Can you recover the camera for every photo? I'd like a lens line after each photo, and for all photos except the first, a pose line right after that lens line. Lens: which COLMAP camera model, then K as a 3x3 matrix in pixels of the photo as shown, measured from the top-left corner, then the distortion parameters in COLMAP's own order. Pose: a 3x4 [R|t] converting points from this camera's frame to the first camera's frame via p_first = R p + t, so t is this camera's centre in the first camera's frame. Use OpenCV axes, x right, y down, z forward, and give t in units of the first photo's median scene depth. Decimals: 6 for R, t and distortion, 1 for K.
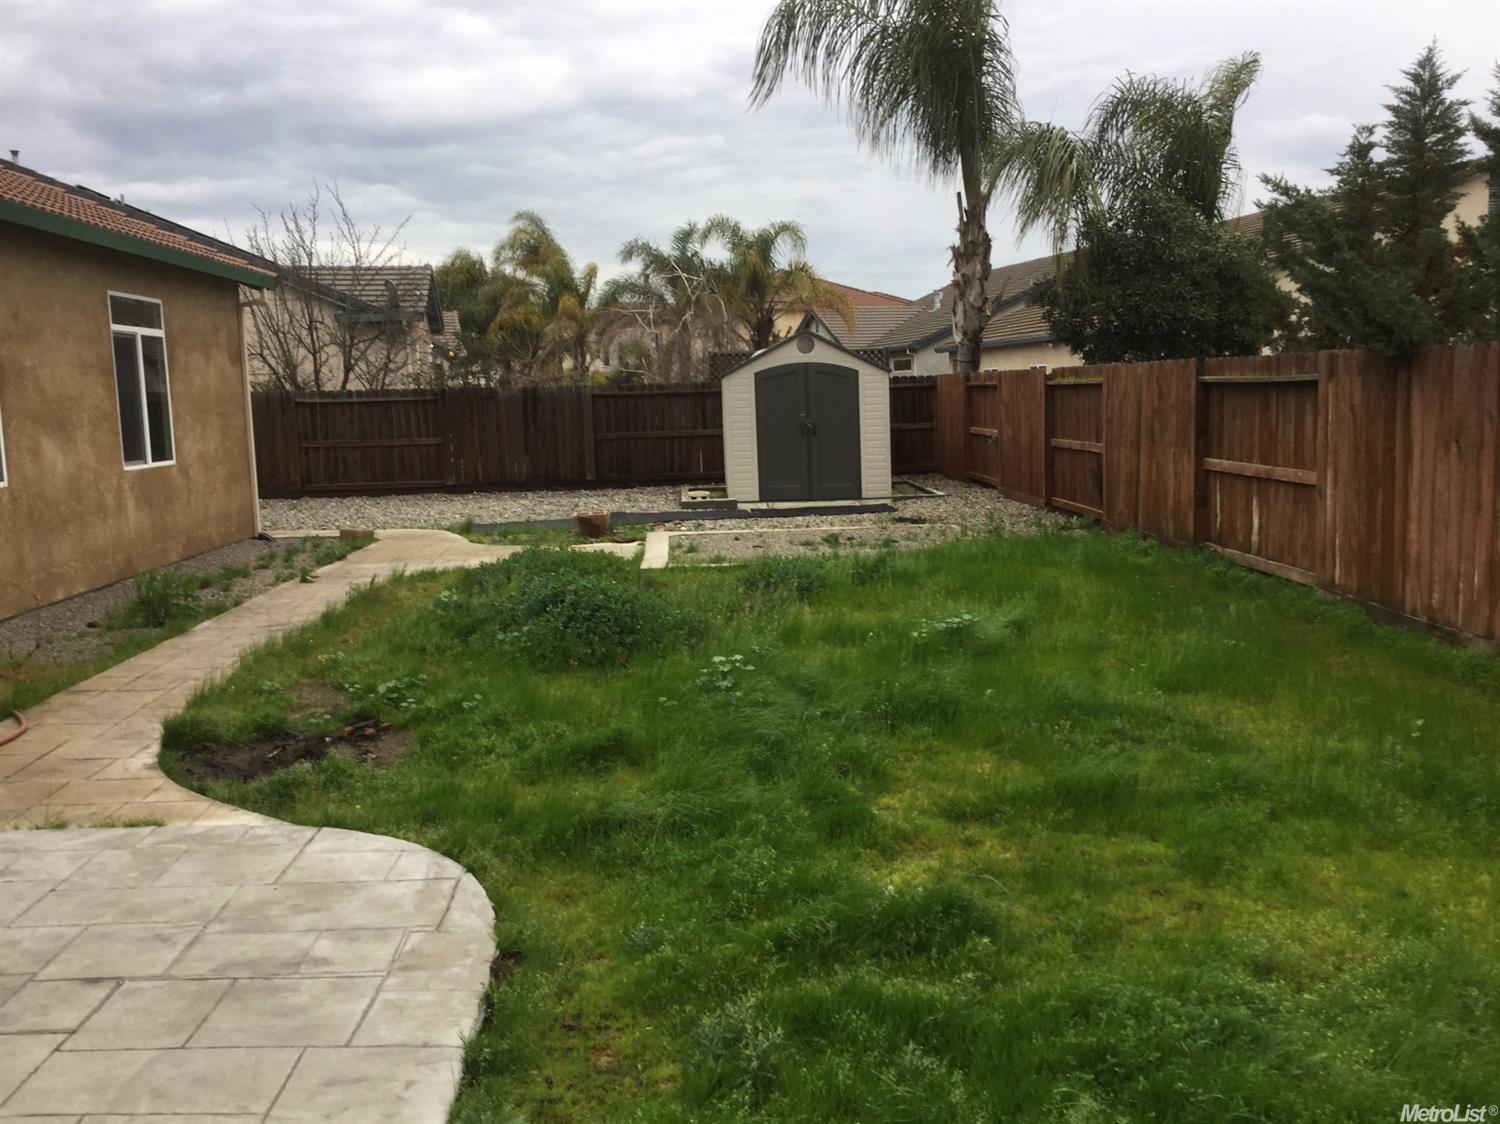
lens RADIAL K [[1344.5, 0, 749.1], [0, 1344.5, 559.5], [0, 0, 1]] dist [0.076575, -0.059419]
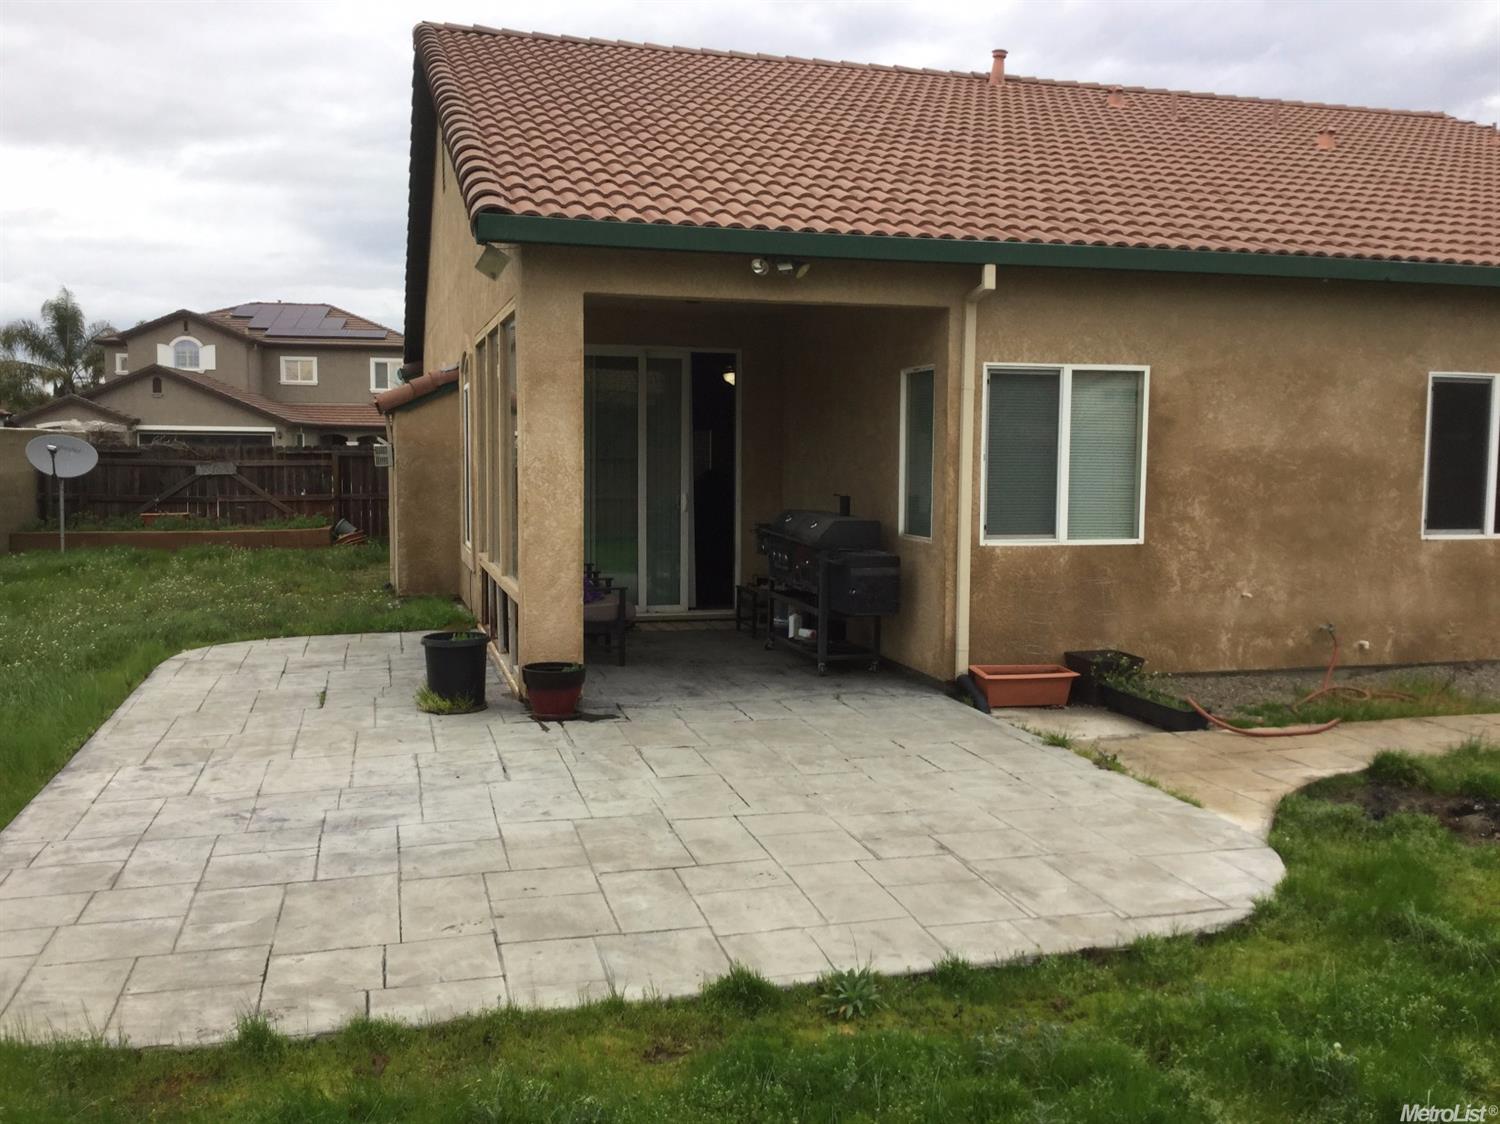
lens RADIAL K [[1344.5, 0, 756.5], [0, 1344.5, 567.4], [0, 0, 1]] dist [0.076575, -0.059419]
pose [[0.234044, 0.106311, -0.966396, 0.801210], [-0.129063, 0.988603, 0.077497, -0.075962], [0.963621, 0.106588, 0.245098, 0.381332]]
